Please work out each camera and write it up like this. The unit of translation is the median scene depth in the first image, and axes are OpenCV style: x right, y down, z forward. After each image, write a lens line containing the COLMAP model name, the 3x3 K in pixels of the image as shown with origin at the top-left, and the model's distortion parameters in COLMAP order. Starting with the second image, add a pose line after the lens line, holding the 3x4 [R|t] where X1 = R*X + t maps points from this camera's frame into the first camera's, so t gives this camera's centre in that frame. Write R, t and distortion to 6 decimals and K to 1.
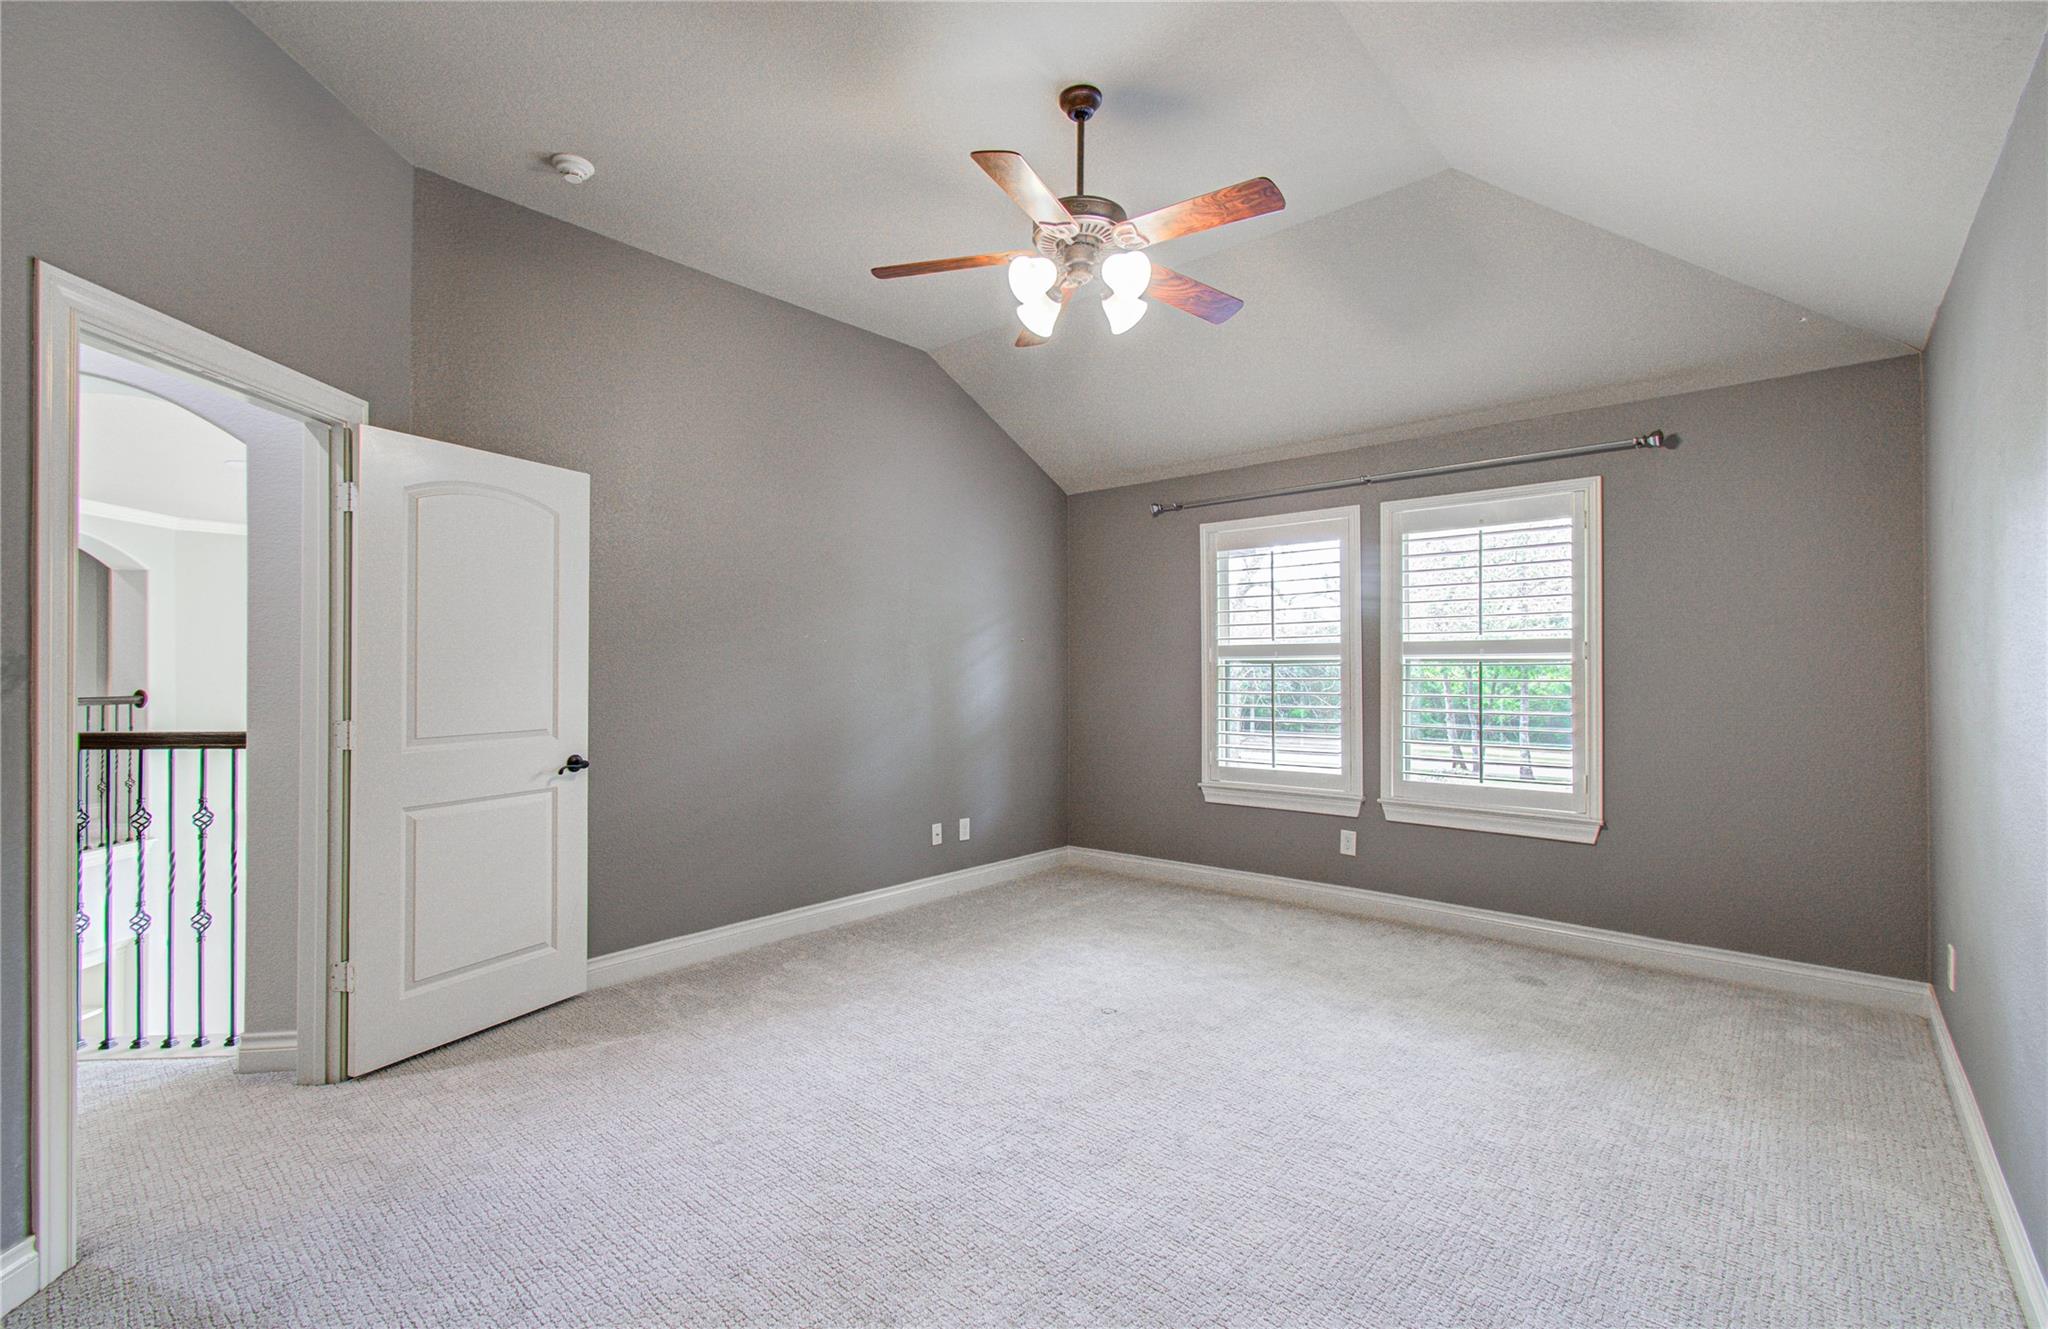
lens RADIAL K [[892.0, 0, 1018.5], [0, 892.0, 663.1], [0, 0, 1]] dist [-0.003041, -0.000003]
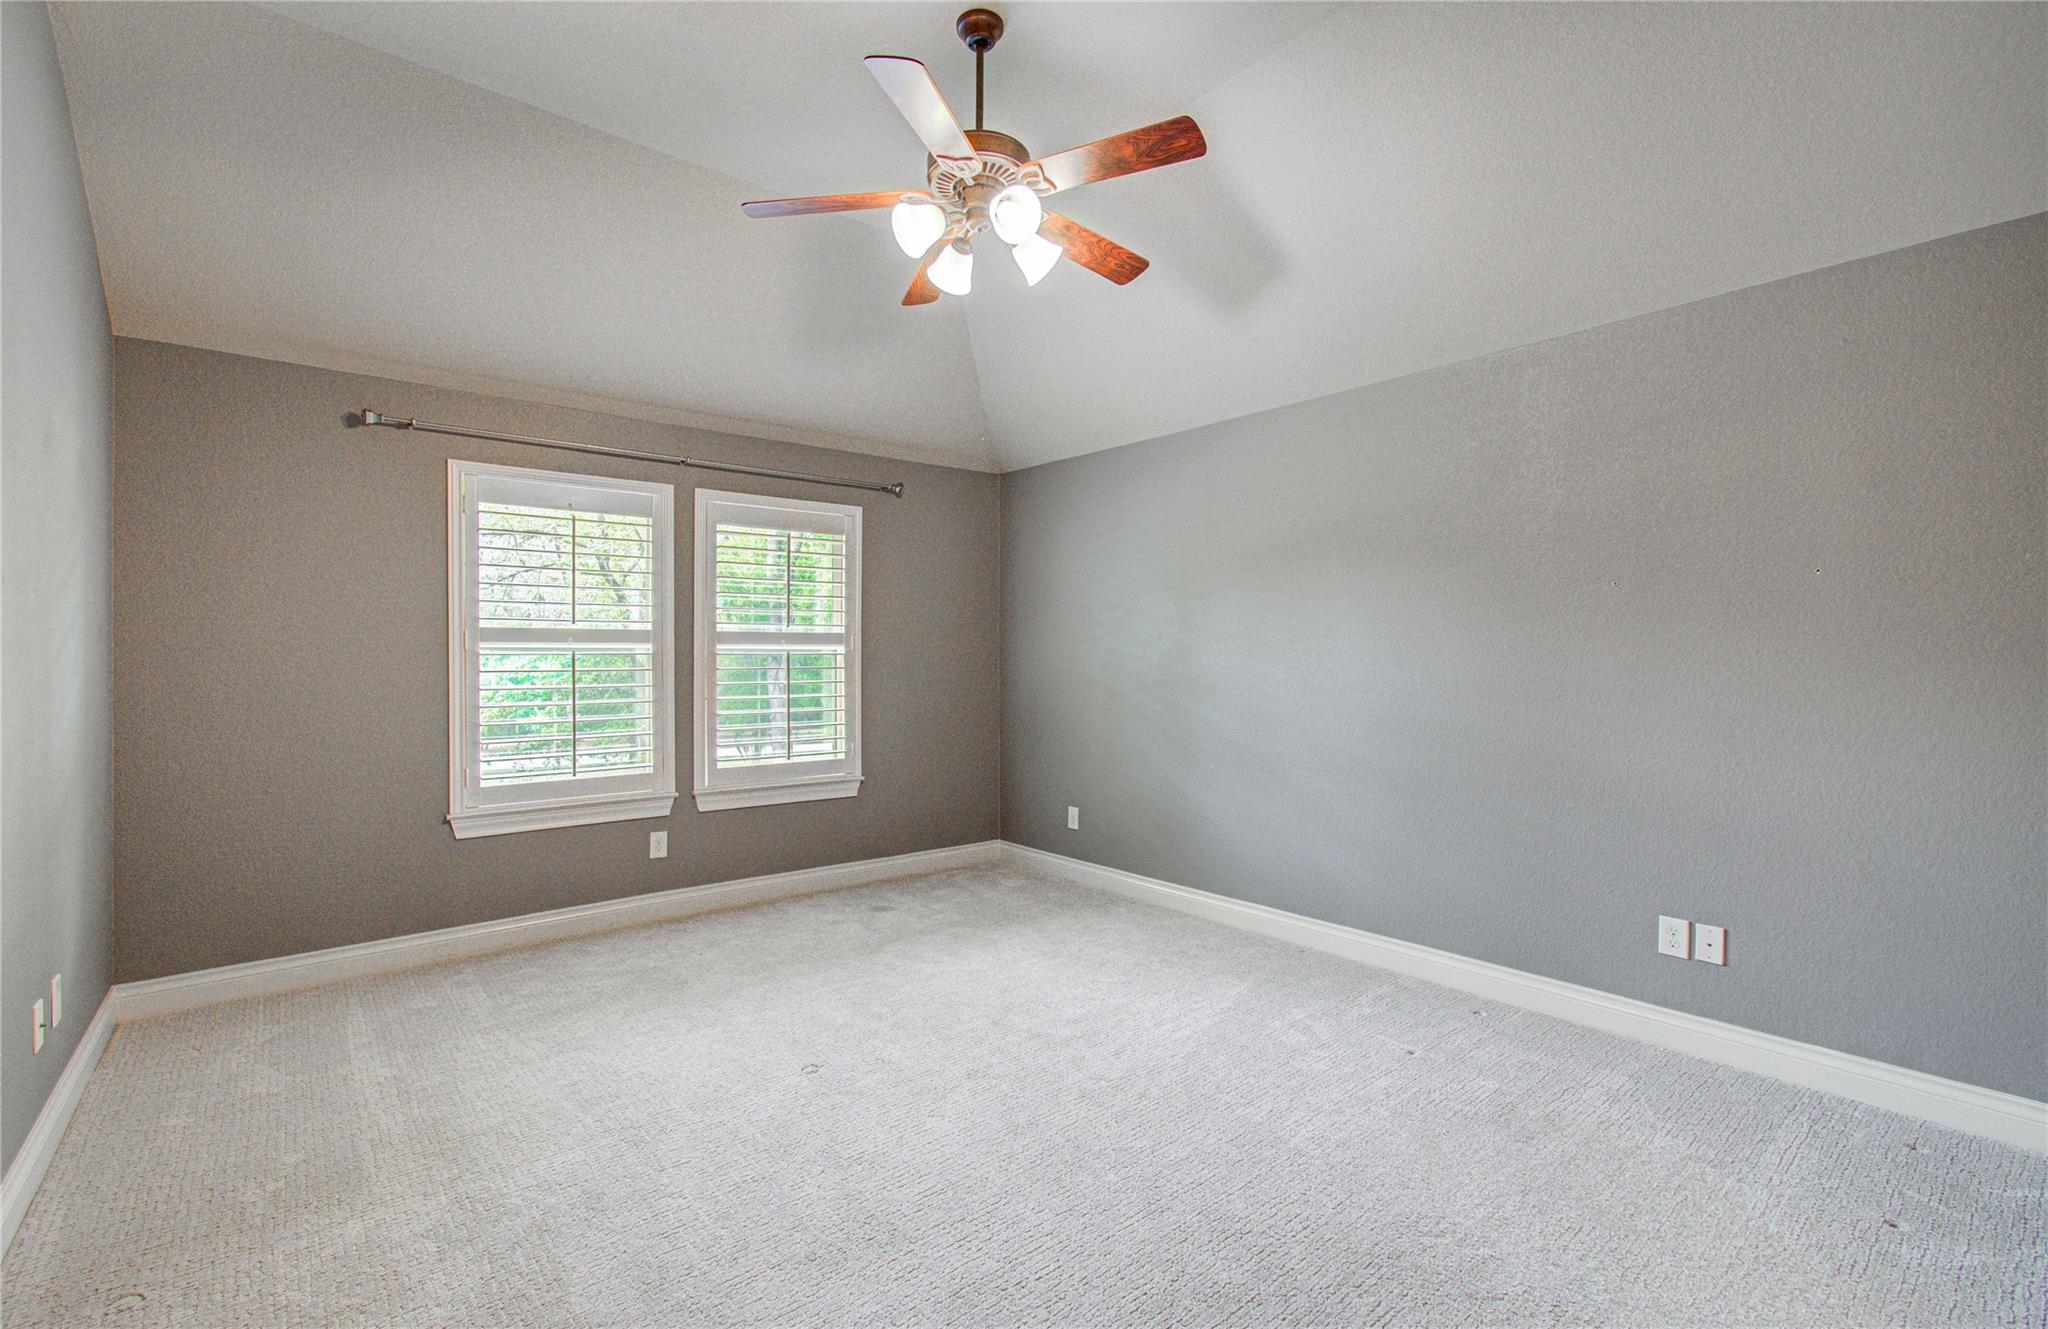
lens RADIAL K [[892.0, 0, 1018.5], [0, 892.0, 663.1], [0, 0, 1]] dist [-0.003041, -0.000003]
pose [[0.170730, -0.006269, 0.985298, -0.492841], [-0.005602, 0.999957, 0.007333, 0.002810], [-0.985302, -0.006772, 0.170687, 0.482548]]
